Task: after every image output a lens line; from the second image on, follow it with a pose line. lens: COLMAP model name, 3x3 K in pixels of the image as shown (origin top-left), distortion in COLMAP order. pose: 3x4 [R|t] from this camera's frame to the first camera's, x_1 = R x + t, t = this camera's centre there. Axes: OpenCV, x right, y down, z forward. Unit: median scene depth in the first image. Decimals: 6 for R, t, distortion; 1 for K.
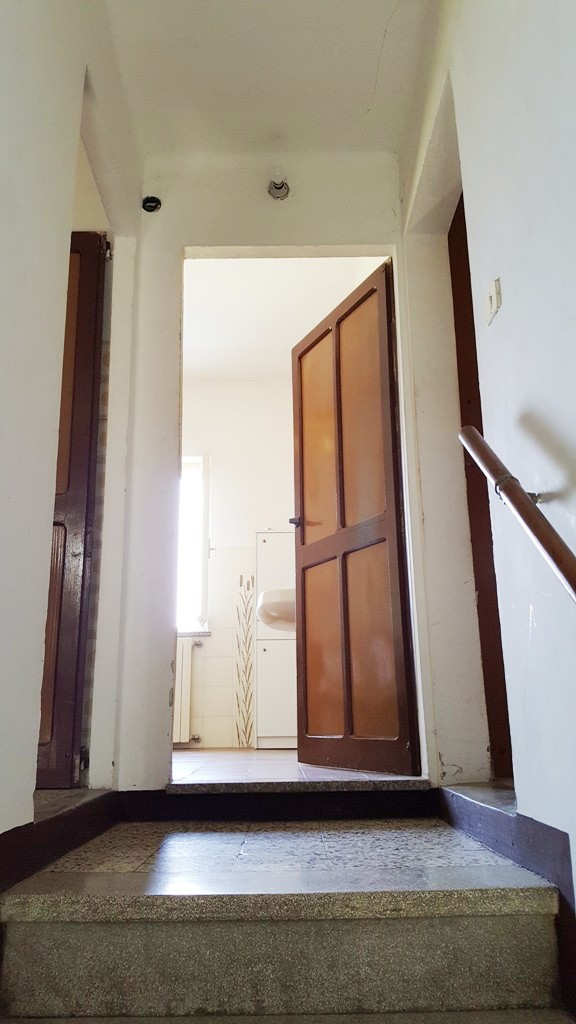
lens RADIAL K [[777.7, 0, 288.0], [0, 777.7, 512.0], [0, 0, 1]] dist [0.097794, -0.300747]
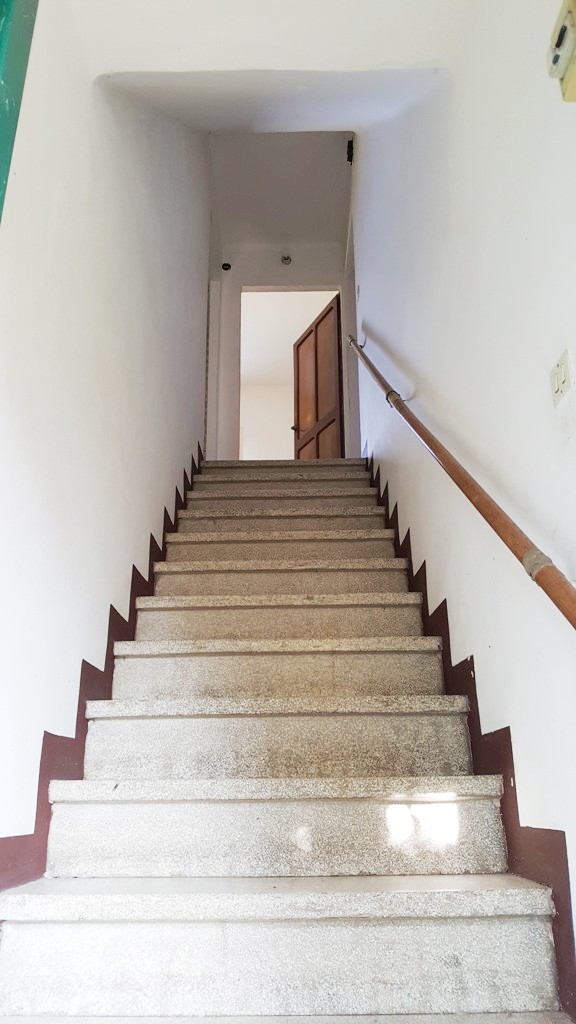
lens RADIAL K [[777.7, 0, 288.0], [0, 777.7, 512.0], [0, 0, 1]] dist [0.097794, -0.300747]
pose [[0.999860, 0.005176, -0.015932, 0.028845], [-0.006686, 0.995334, -0.096258, 0.453173], [0.015359, 0.096351, 0.995229, -1.004810]]
